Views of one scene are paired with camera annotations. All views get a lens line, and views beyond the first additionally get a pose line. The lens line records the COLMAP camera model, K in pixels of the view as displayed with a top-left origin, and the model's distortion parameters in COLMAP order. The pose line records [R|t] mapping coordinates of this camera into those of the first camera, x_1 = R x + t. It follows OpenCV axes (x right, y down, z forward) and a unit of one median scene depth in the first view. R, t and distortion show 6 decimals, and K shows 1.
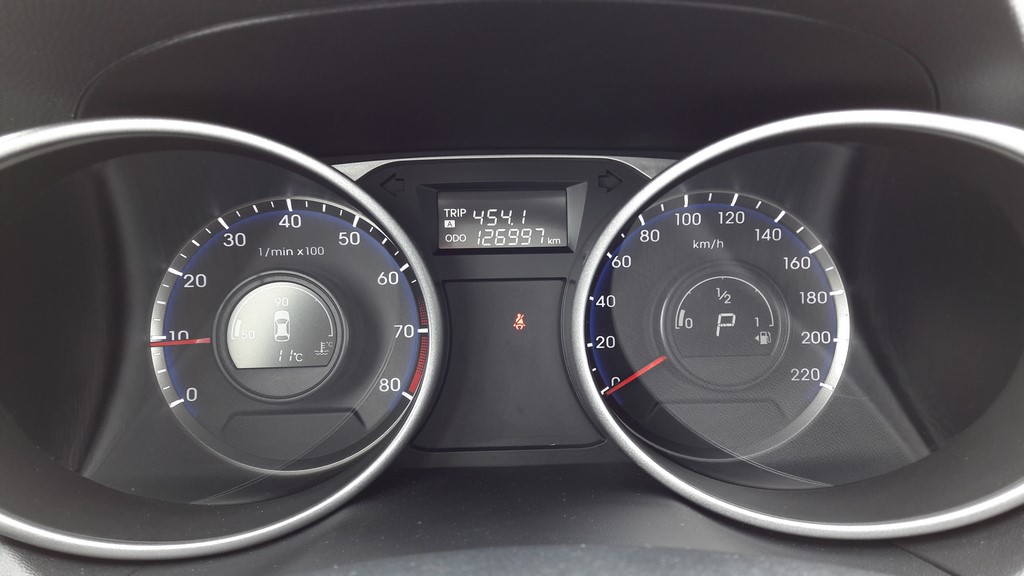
lens RADIAL K [[860.4, 0, 512.0], [0, 860.4, 288.0], [0, 0, 1]] dist [0.173611, -0.483120]
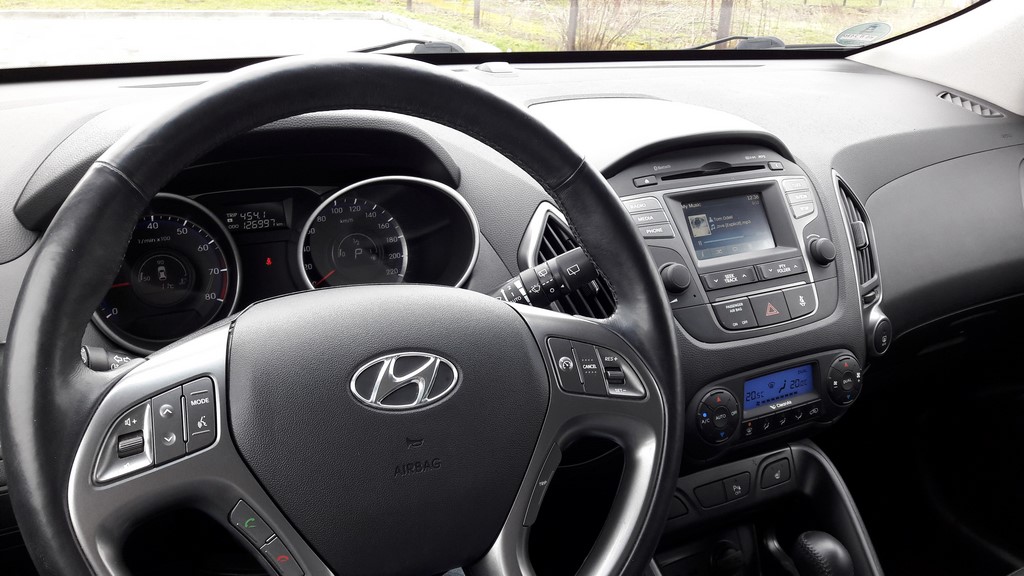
lens RADIAL K [[860.4, 0, 512.0], [0, 860.4, 288.0], [0, 0, 1]] dist [0.173611, -0.483120]
pose [[0.898979, -0.114533, 0.422751, -0.387419], [0.097245, 0.993307, 0.062319, 0.027915], [-0.427059, -0.014913, 0.904101, -1.326513]]
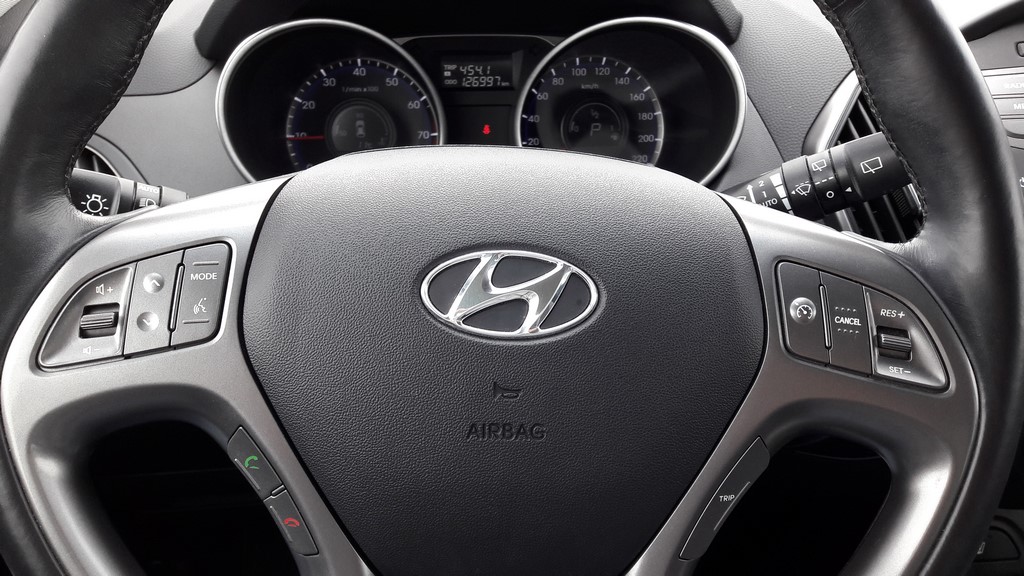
lens RADIAL K [[860.4, 0, 512.0], [0, 860.4, 288.0], [0, 0, 1]] dist [0.173611, -0.483120]
pose [[0.999146, -0.006681, 0.040779, -0.014270], [0.000888, 0.990087, 0.140454, 0.114882], [-0.041313, -0.140297, 0.989247, -0.872973]]
